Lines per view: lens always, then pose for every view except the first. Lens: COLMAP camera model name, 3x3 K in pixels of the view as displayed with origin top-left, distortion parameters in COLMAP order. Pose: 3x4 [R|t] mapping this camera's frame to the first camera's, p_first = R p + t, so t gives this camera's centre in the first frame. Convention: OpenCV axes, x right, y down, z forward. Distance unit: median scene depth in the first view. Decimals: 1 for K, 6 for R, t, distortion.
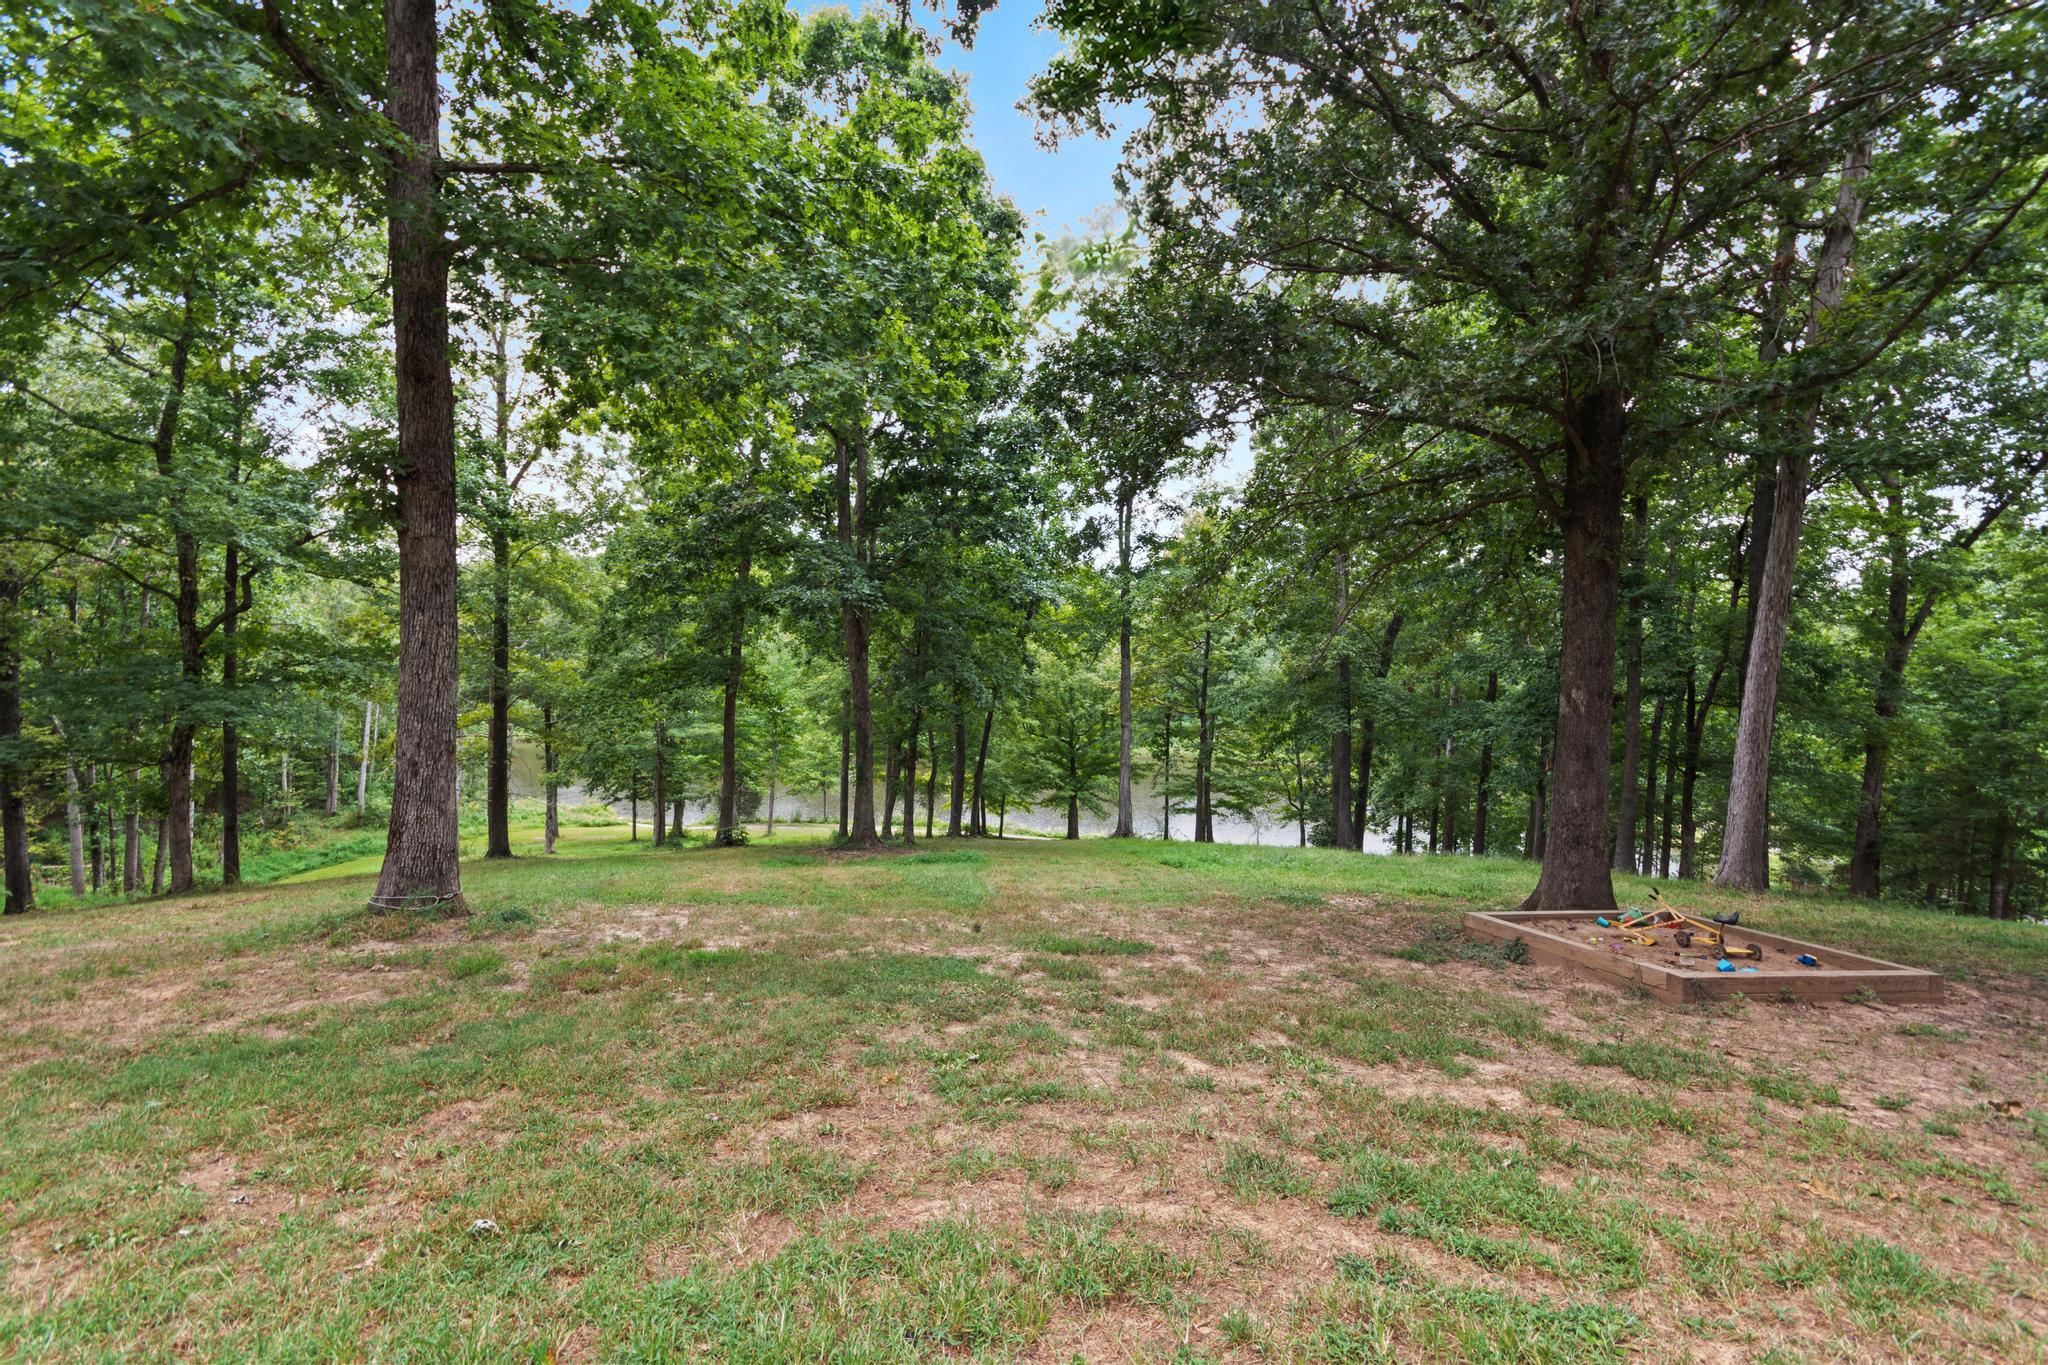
lens RADIAL K [[903.2, 0, 1031.1], [0, 903.2, 685.6], [0, 0, 1]] dist [0.000891, 0.000139]
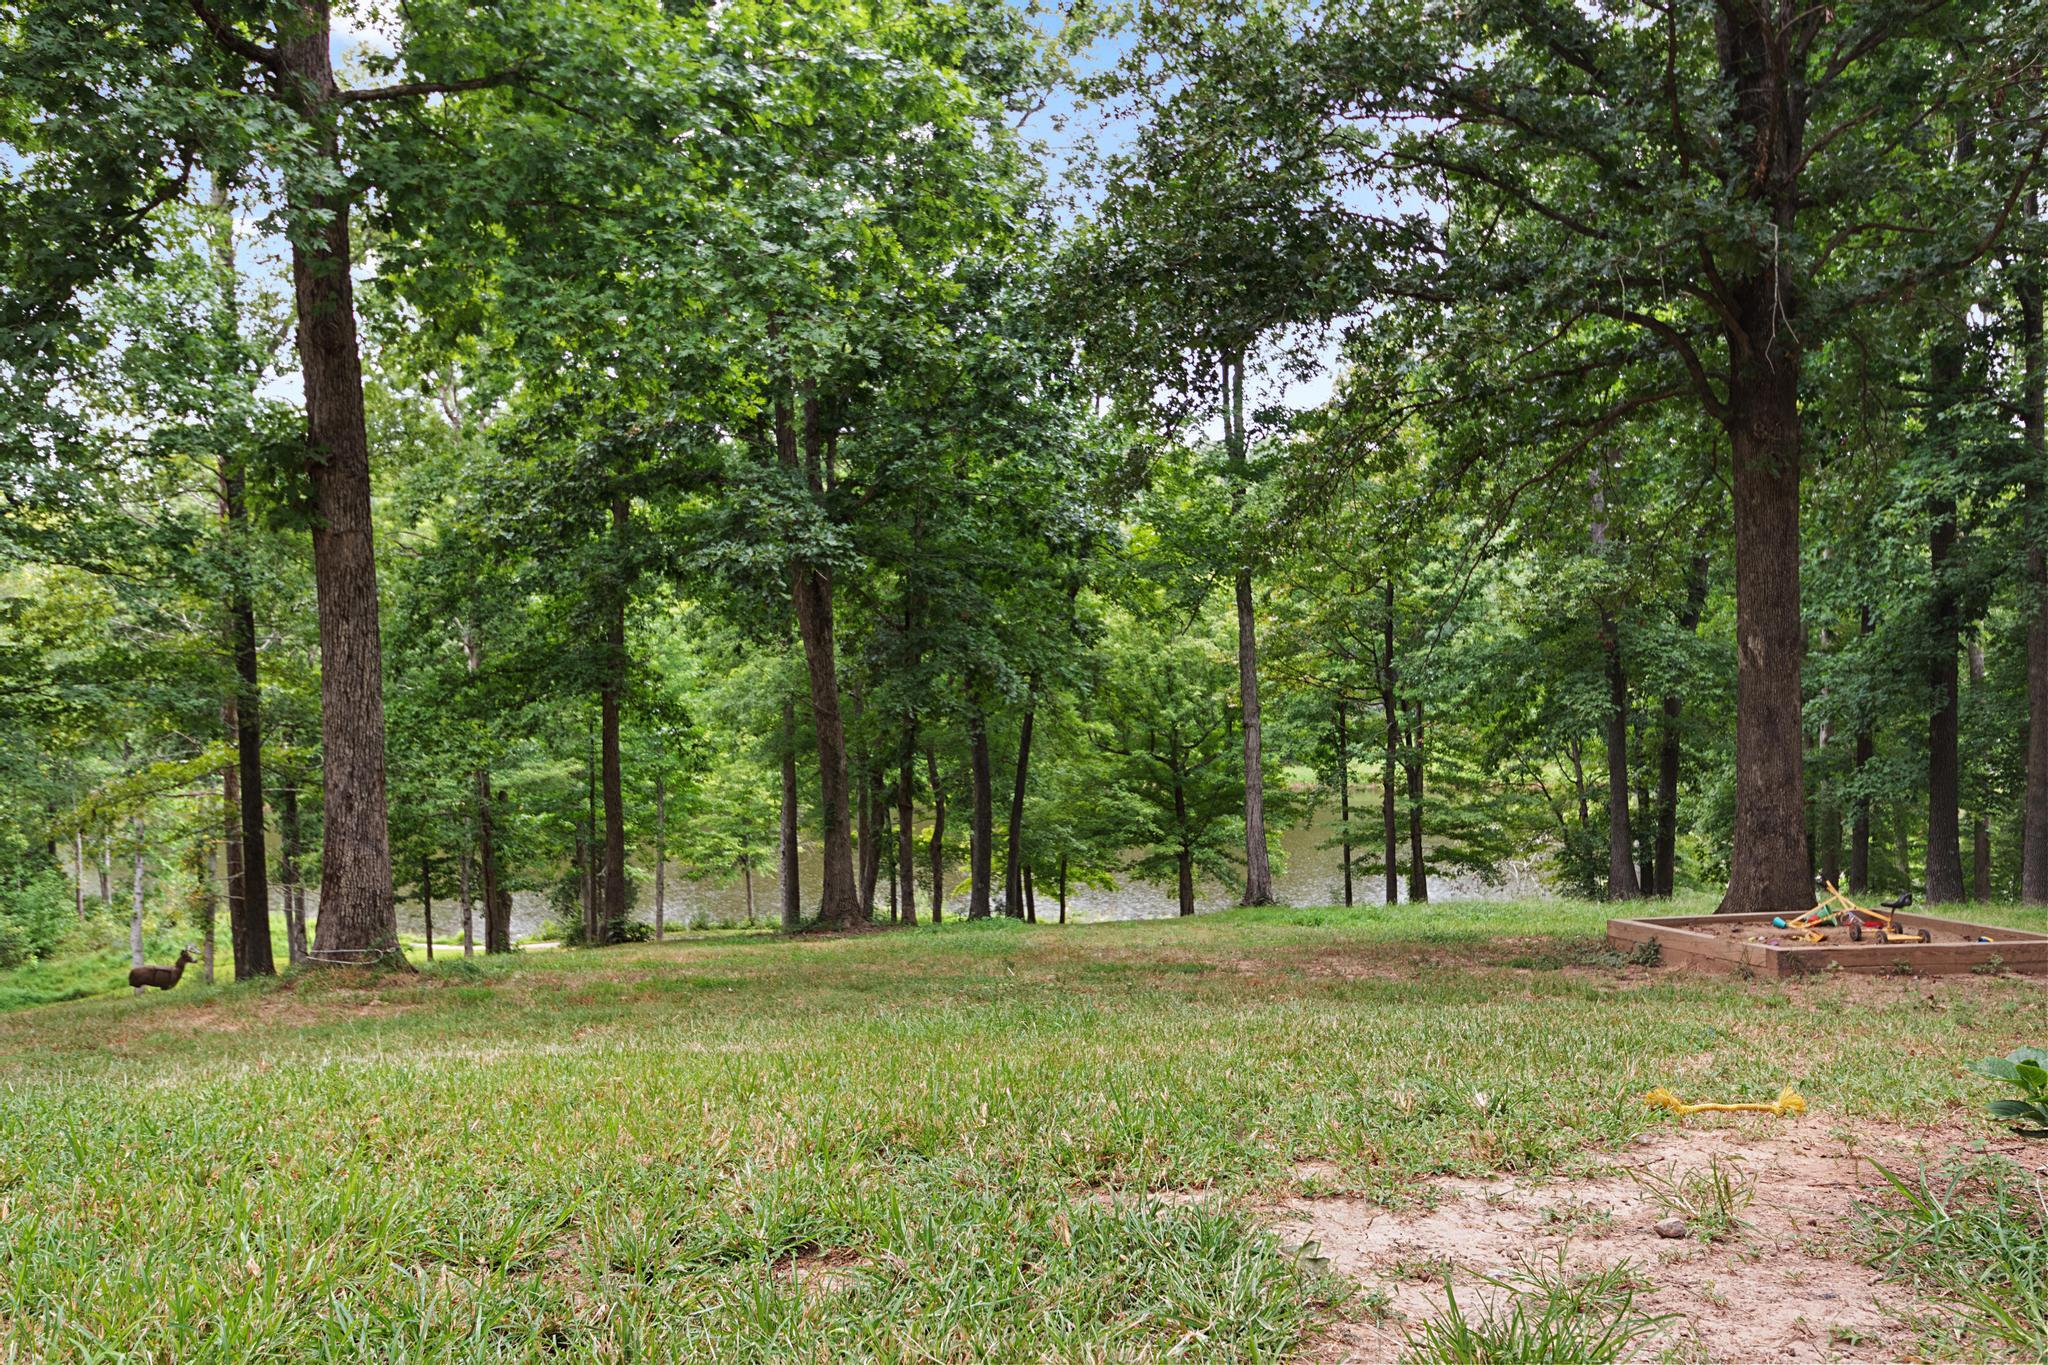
lens RADIAL K [[1769.8, 0, 1022.6], [0, 1769.8, 683.3], [0, 0, 1]] dist [0.006828, 0.000664]
pose [[0.997177, -0.052559, -0.053619, 0.014640], [0.053009, 0.998569, 0.007004, 0.000134], [0.053174, -0.009826, 0.998537, -0.172235]]
